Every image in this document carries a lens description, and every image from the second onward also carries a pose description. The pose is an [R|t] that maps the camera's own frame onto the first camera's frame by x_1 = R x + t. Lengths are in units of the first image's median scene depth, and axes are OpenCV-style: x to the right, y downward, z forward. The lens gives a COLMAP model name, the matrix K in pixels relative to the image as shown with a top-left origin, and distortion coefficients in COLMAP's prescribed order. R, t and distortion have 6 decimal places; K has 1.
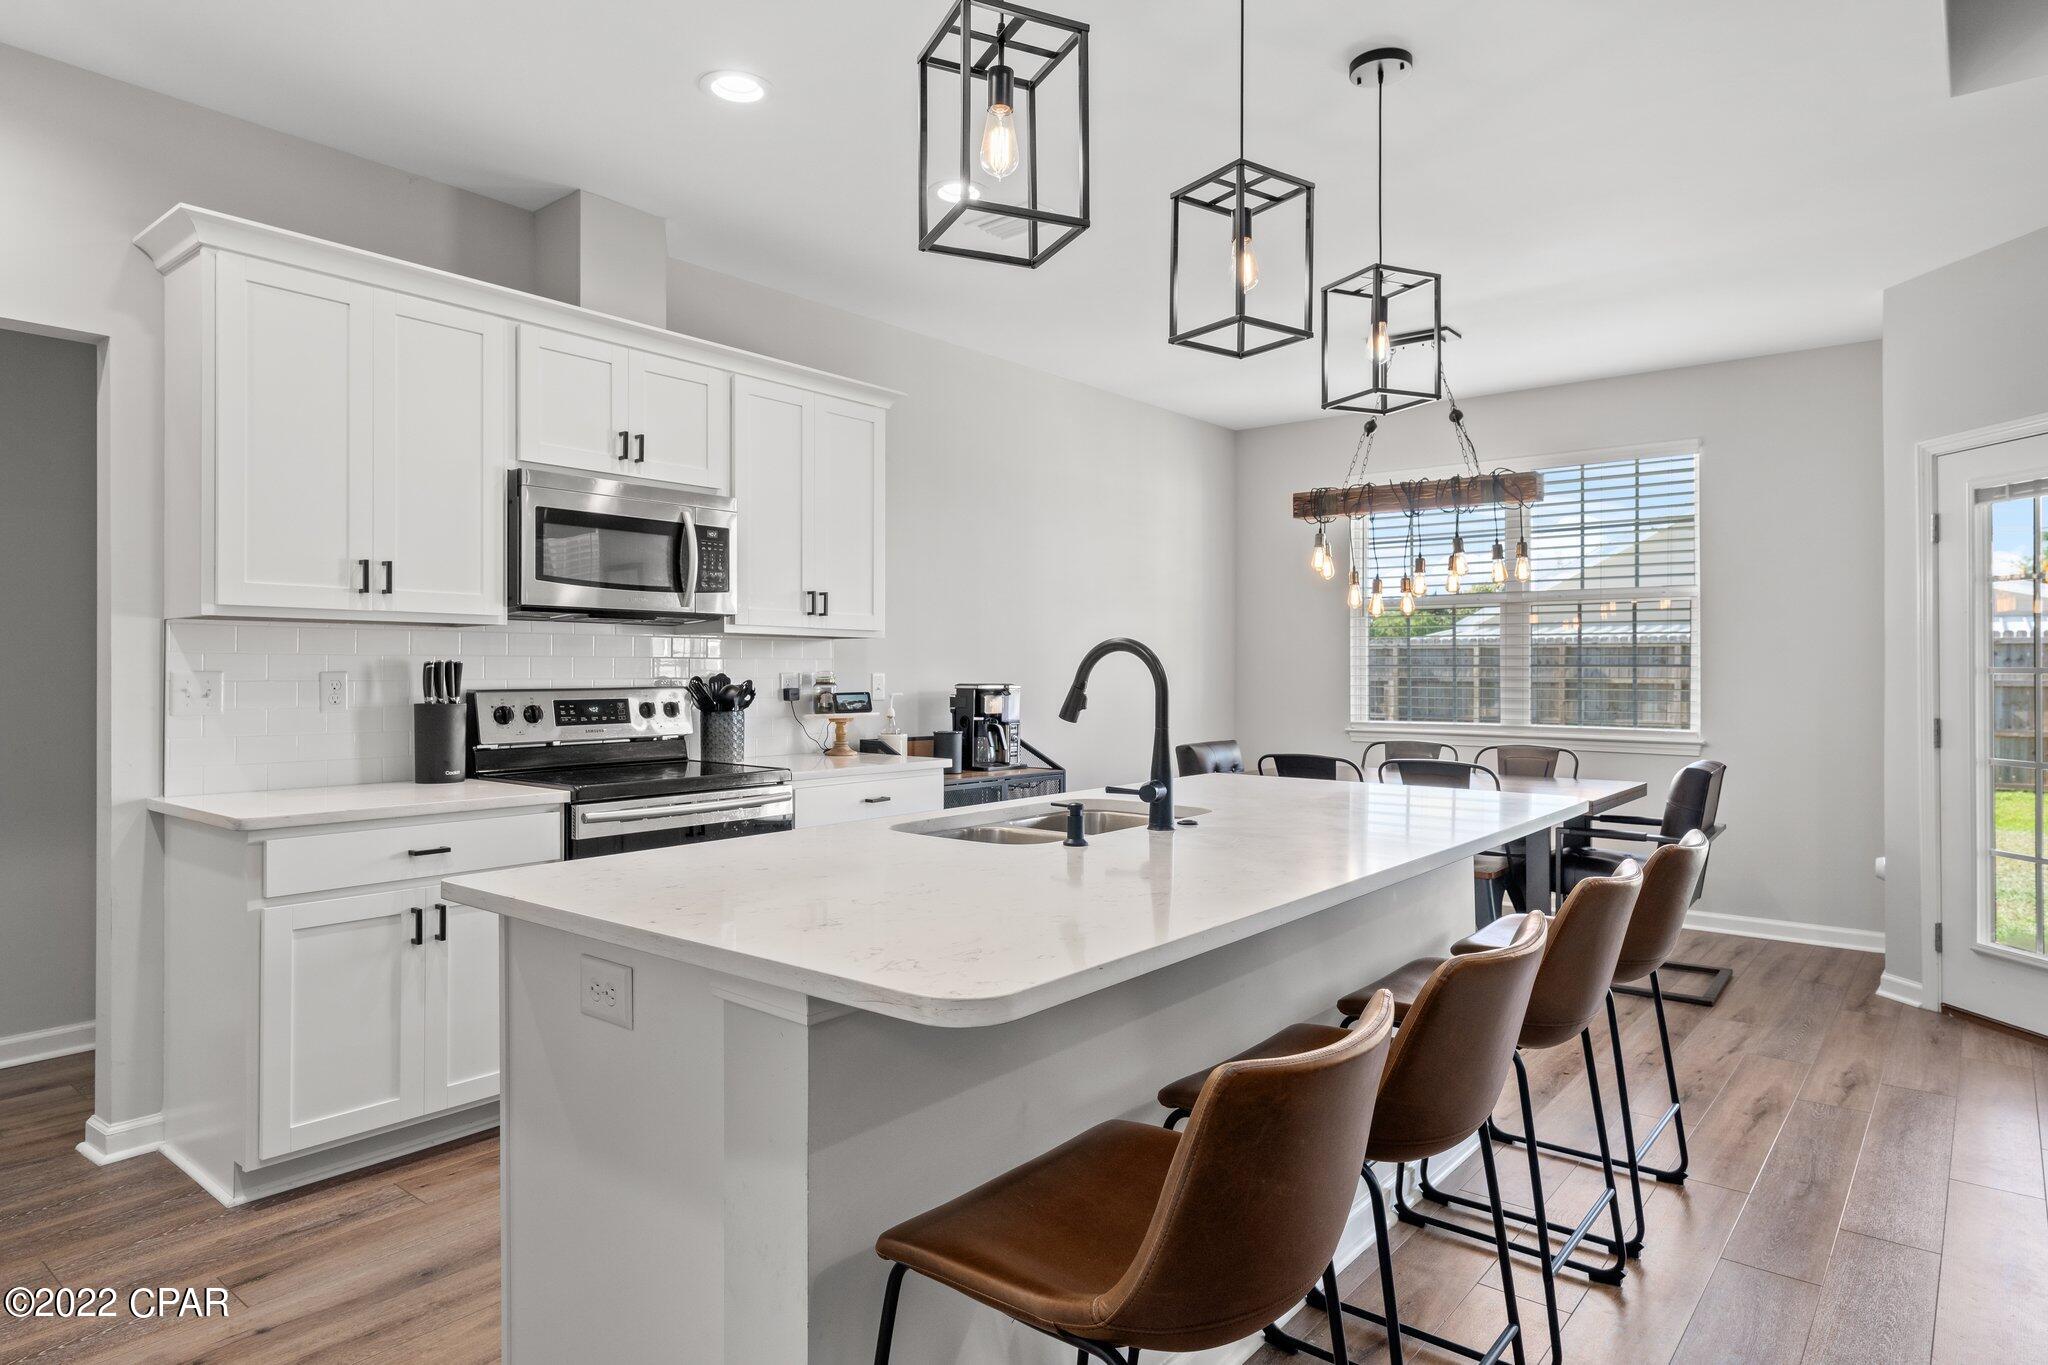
lens RADIAL K [[1200.8, 0, 1018.4], [0, 1200.8, 658.2], [0, 0, 1]] dist [-0.001210, 0.008164]
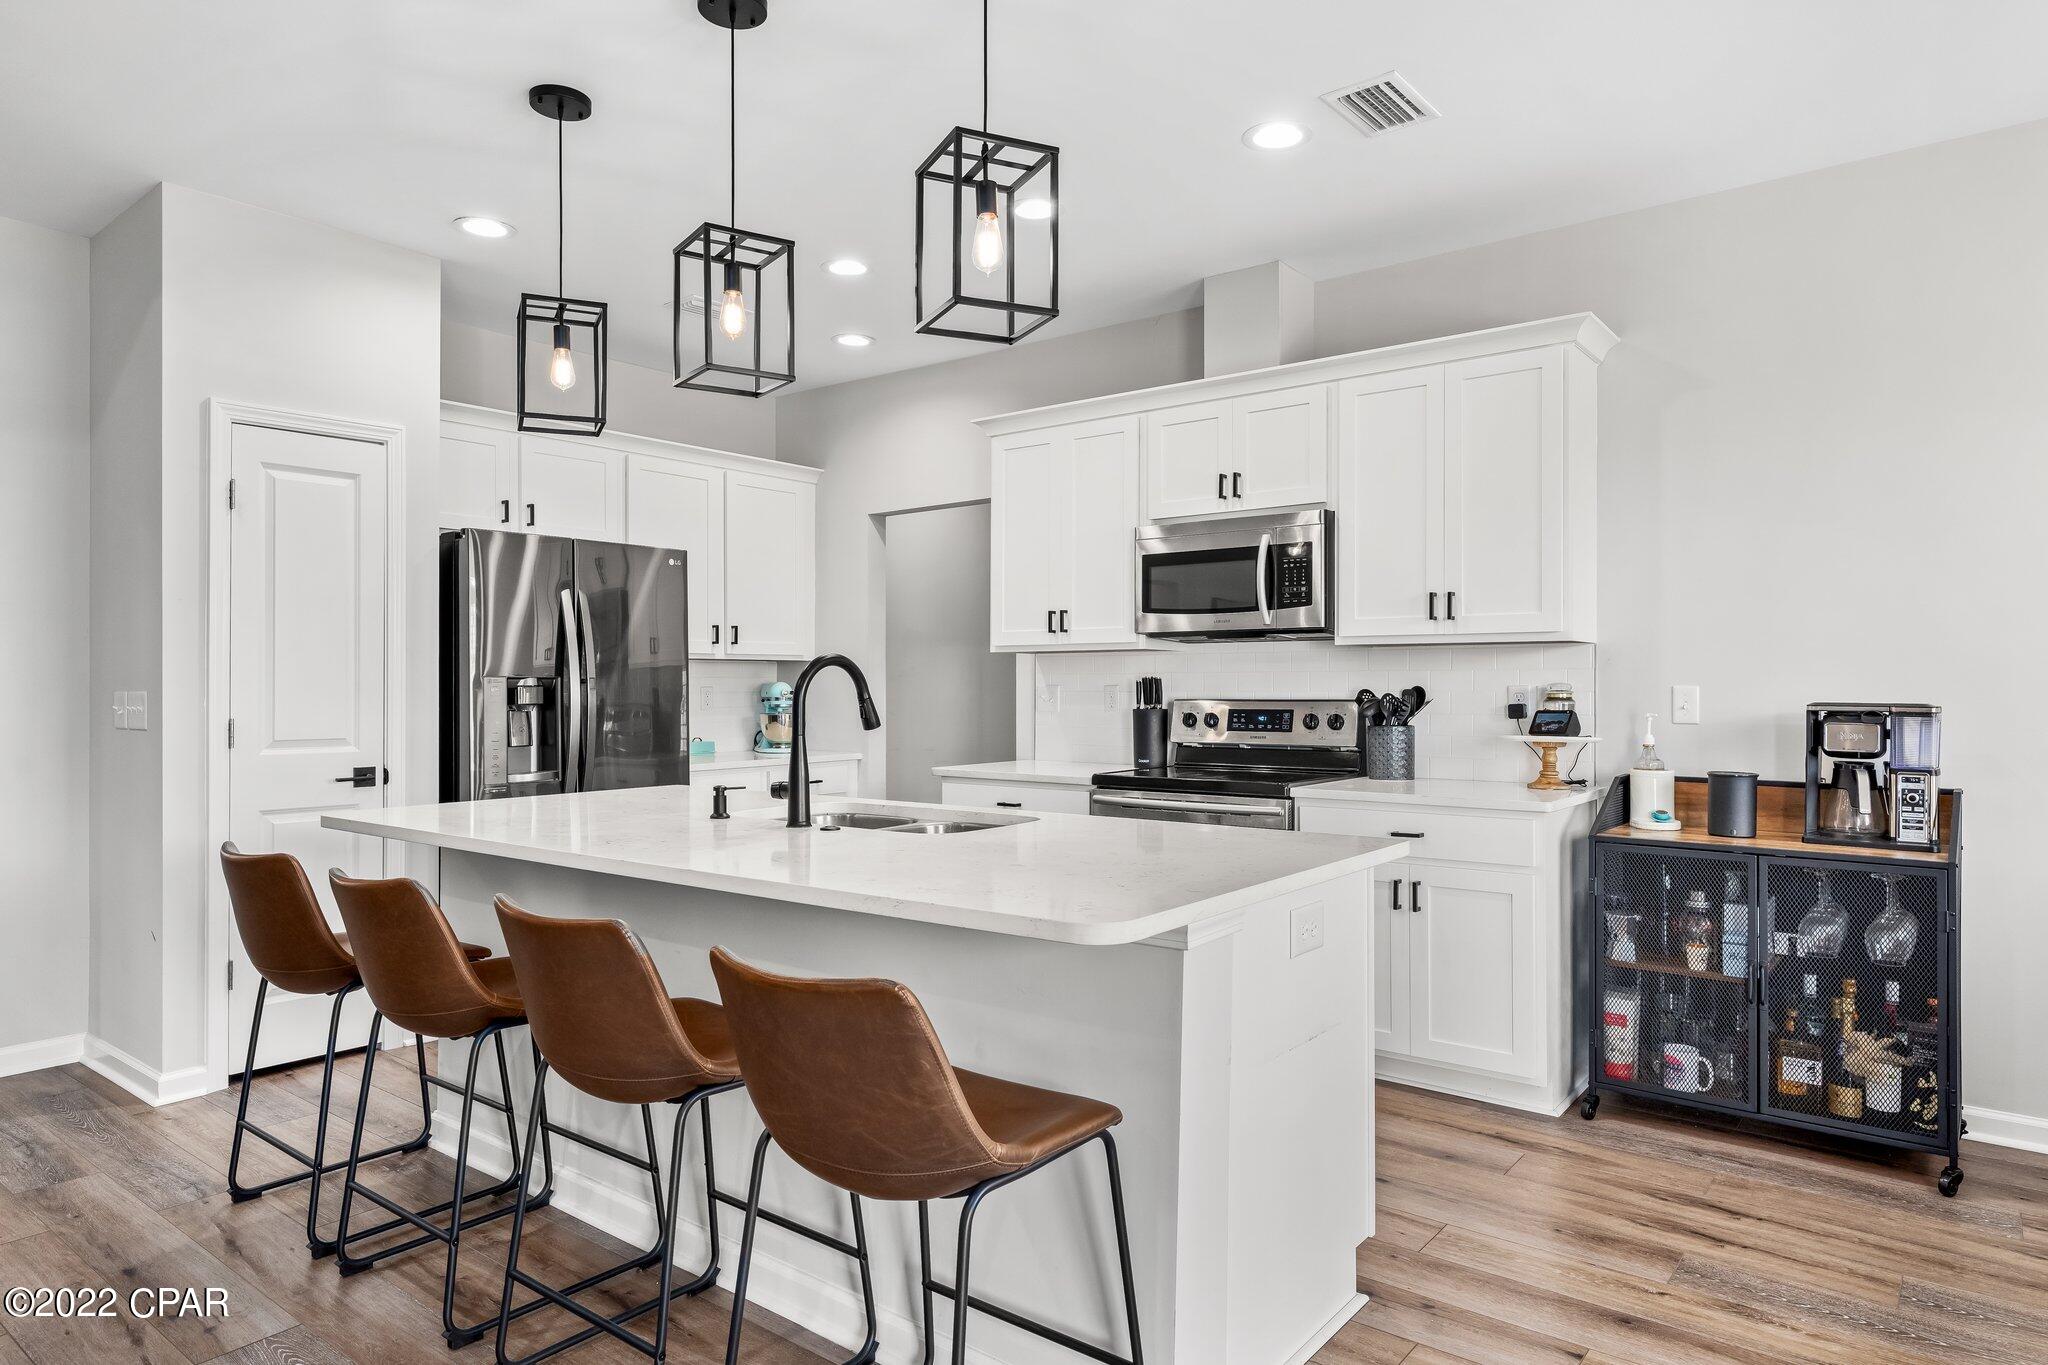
lens RADIAL K [[1200.8, 0, 1017.3], [0, 1200.8, 682.6], [0, 0, 1]] dist [-0.001210, 0.008164]
pose [[0.012198, -0.004597, -0.999915, 0.728991], [0.012261, 0.999915, -0.004447, 0.010416], [0.999850, -0.012206, 0.012253, 0.709588]]
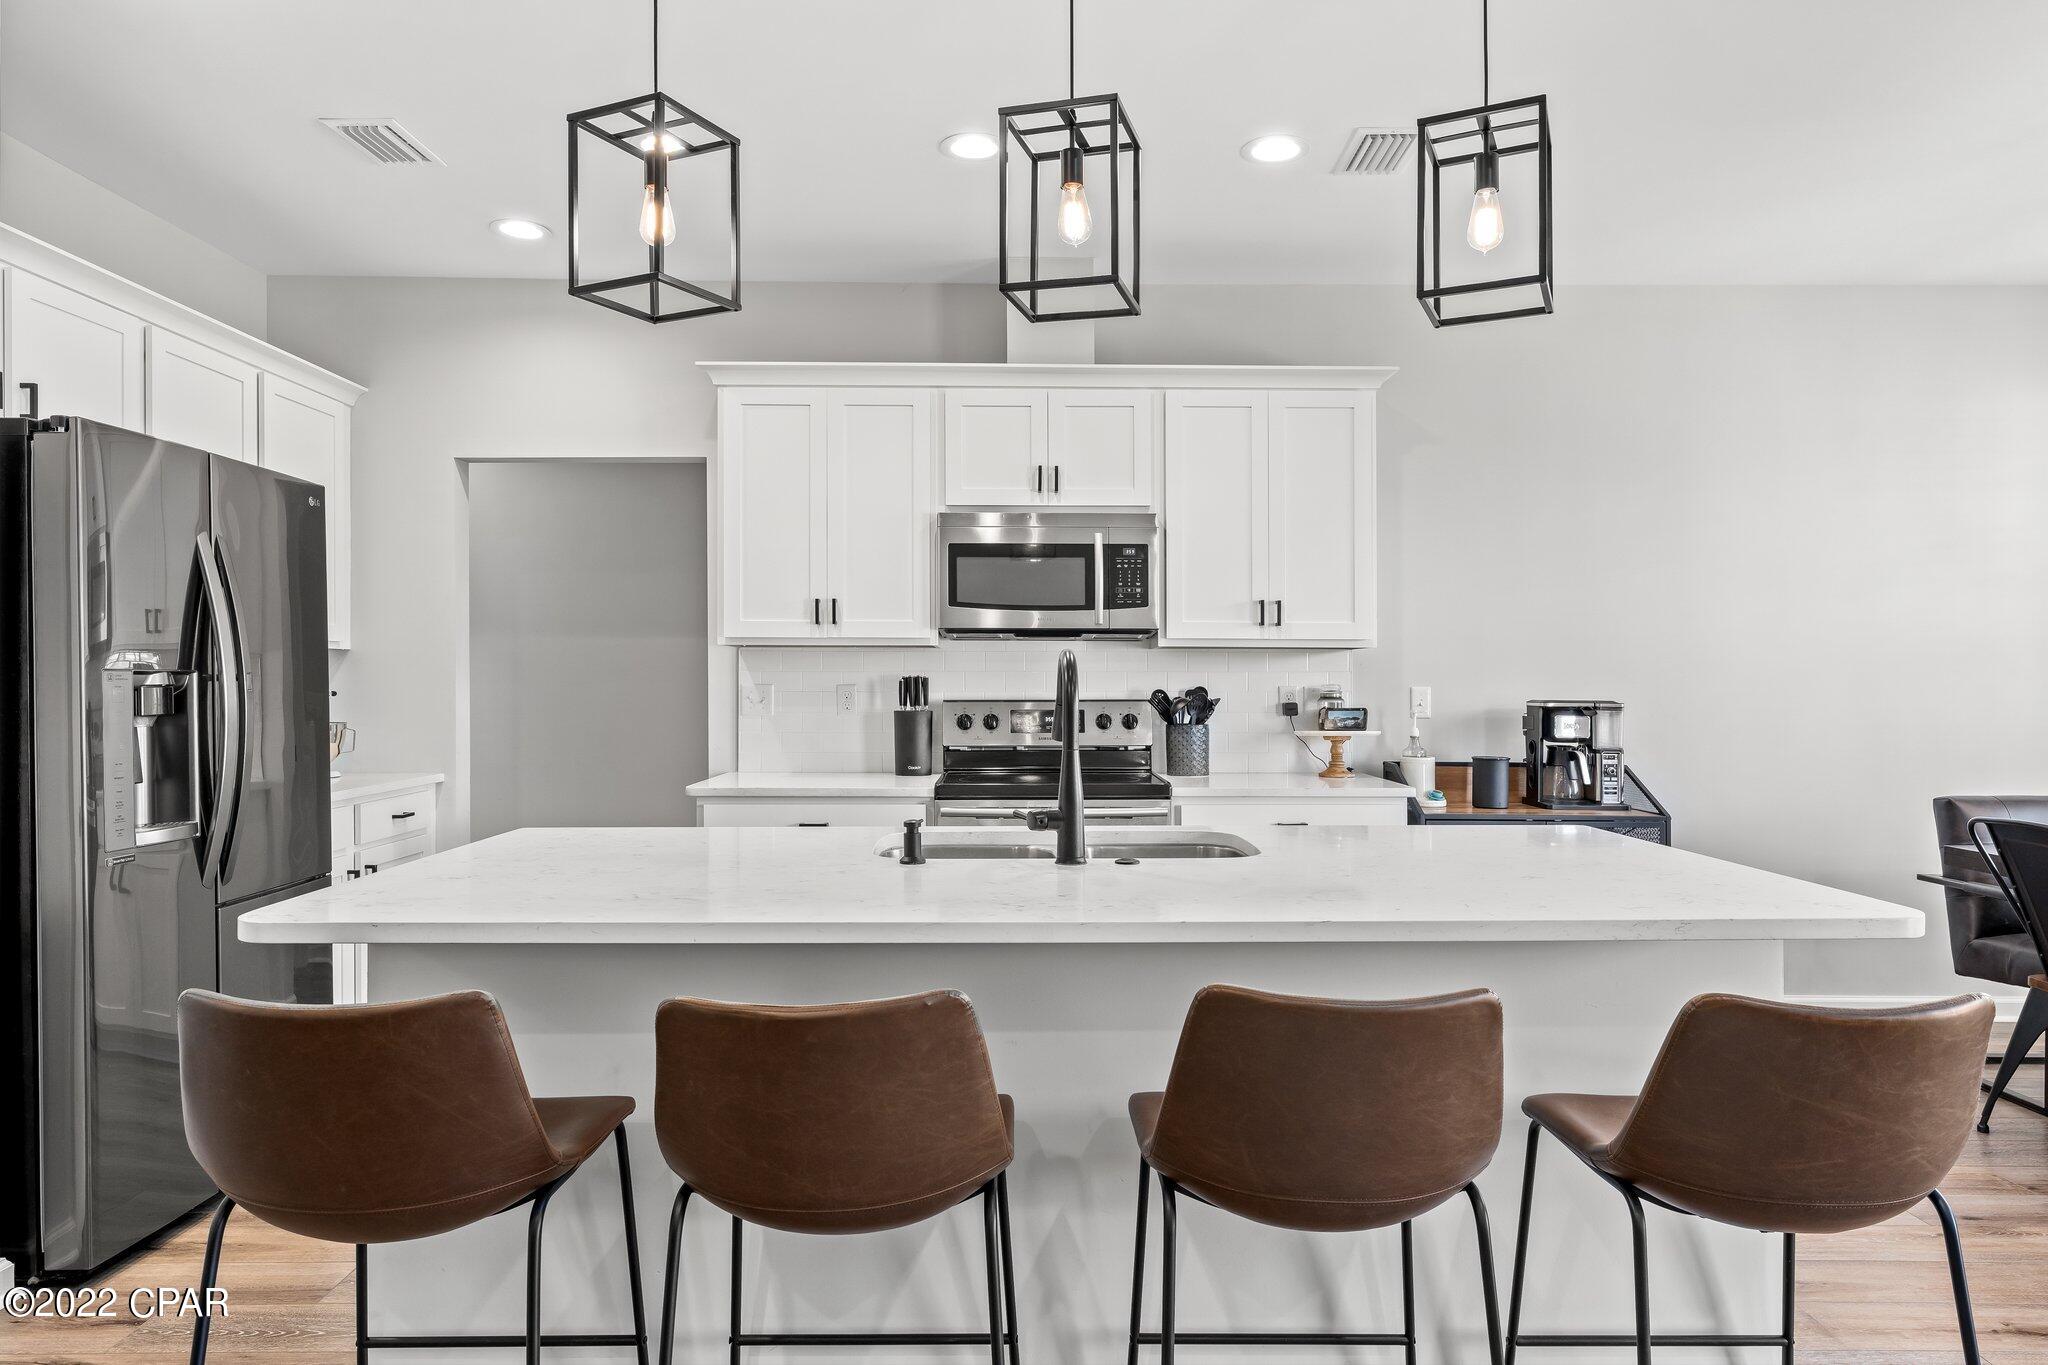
lens RADIAL K [[1250.0, 0, 1009.4], [0, 1250.0, 670.3], [0, 0, 1]] dist [0.005631, -0.004068]
pose [[0.632136, -0.007462, -0.774822, 0.483702], [0.008127, 0.999962, -0.003000, 0.000836], [0.774815, -0.004401, 0.632173, 0.229498]]
